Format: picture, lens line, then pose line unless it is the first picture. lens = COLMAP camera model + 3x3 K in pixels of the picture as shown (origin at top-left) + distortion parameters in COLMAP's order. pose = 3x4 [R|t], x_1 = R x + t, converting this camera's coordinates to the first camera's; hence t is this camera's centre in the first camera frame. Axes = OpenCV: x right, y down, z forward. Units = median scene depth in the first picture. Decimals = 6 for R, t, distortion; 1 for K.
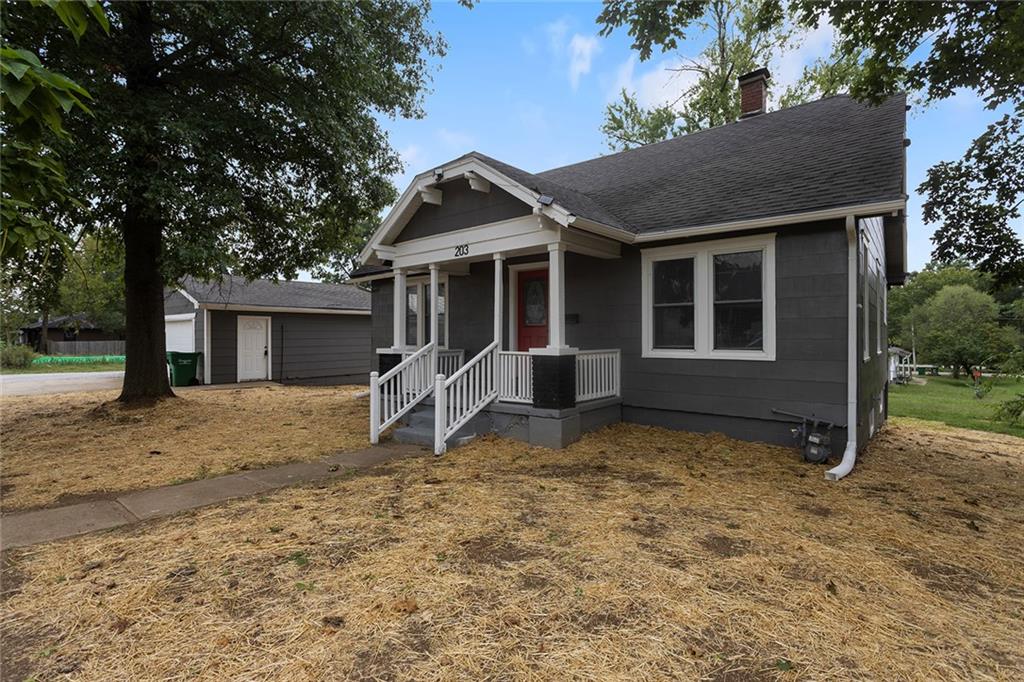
lens RADIAL K [[487.6, 0, 509.1], [0, 487.6, 336.8], [0, 0, 1]] dist [0.005624, -0.001888]
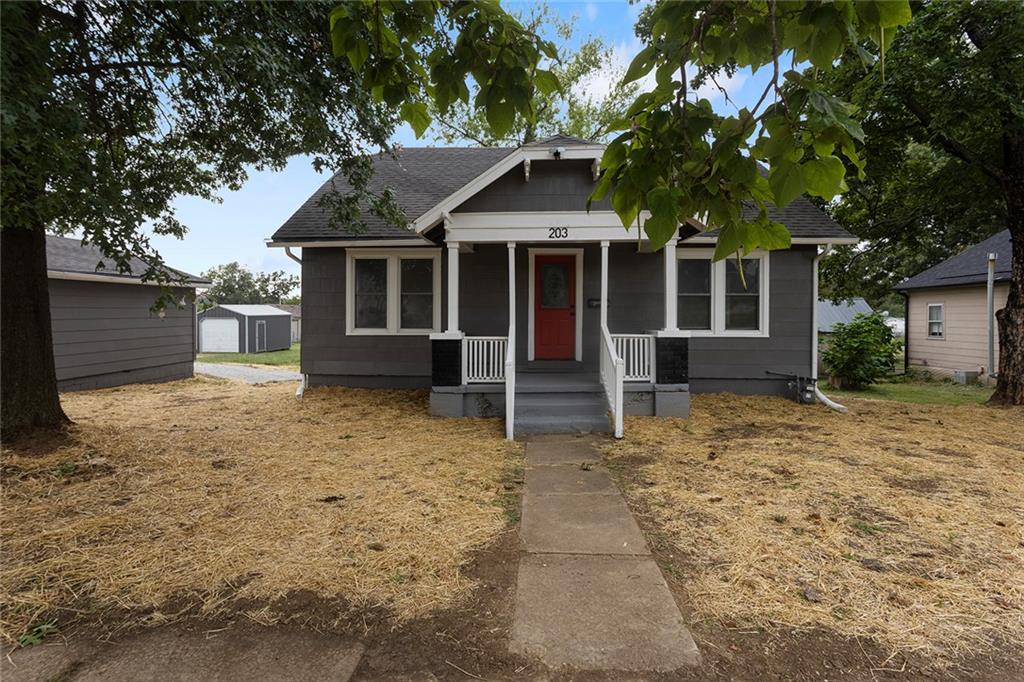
lens RADIAL K [[487.6, 0, 511.4], [0, 487.6, 320.6], [0, 0, 1]] dist [0.005624, -0.001888]
pose [[0.790378, -0.002826, 0.612613, -0.783056], [-0.005154, 0.999923, 0.011262, -0.010218], [-0.612598, -0.012059, 0.790303, 0.280479]]
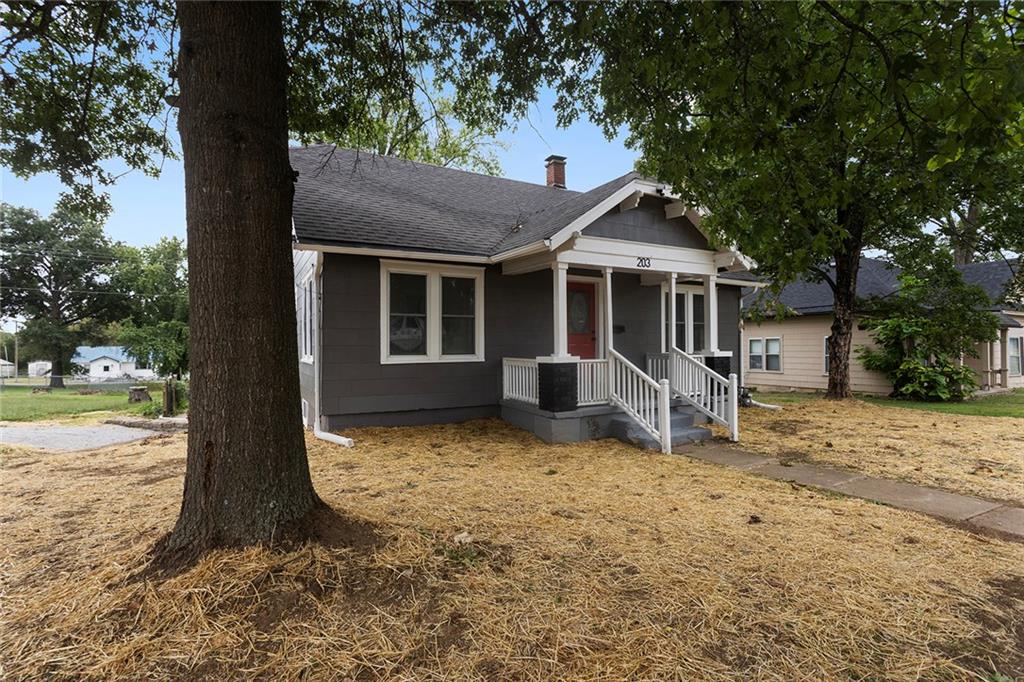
lens RADIAL K [[487.6, 0, 507.9], [0, 487.6, 345.3], [0, 0, 1]] dist [0.005624, -0.001888]
pose [[0.367036, 0.003088, 0.930202, -1.208572], [0.001510, 0.999991, -0.003916, 0.008226], [-0.930206, 0.002842, 0.367028, 0.892849]]
